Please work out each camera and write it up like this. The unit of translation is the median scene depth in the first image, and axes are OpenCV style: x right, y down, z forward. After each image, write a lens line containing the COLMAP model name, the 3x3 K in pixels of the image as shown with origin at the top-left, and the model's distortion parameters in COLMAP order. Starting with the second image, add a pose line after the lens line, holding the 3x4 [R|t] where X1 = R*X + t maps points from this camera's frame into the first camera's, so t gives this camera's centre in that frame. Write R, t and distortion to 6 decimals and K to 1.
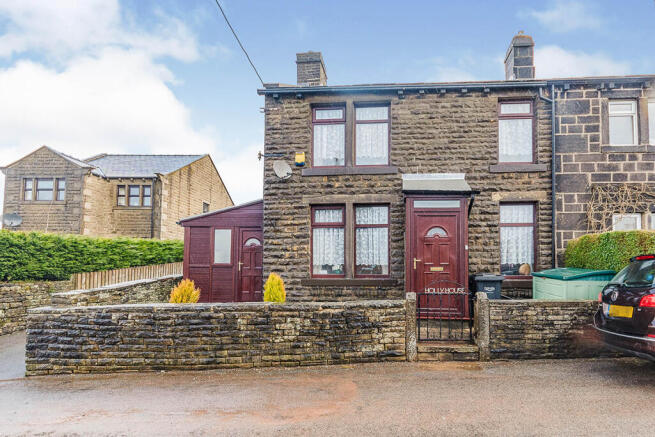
lens RADIAL K [[430.7, 0, 374.2], [0, 430.7, 220.6], [0, 0, 1]] dist [0.001927, -0.002734]
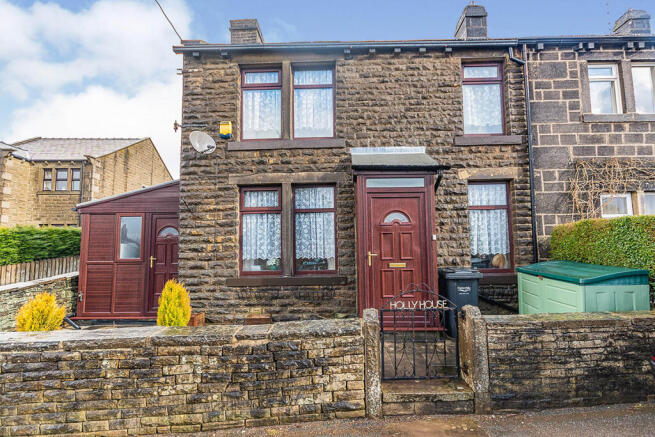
lens RADIAL K [[430.7, 0, 374.2], [0, 430.7, 220.6], [0, 0, 1]] dist [0.001927, -0.002734]
pose [[0.991971, -0.014929, 0.125581, 0.004412], [0.009869, 0.999118, 0.040817, -0.001185], [-0.126080, -0.039250, 0.991243, 0.191821]]
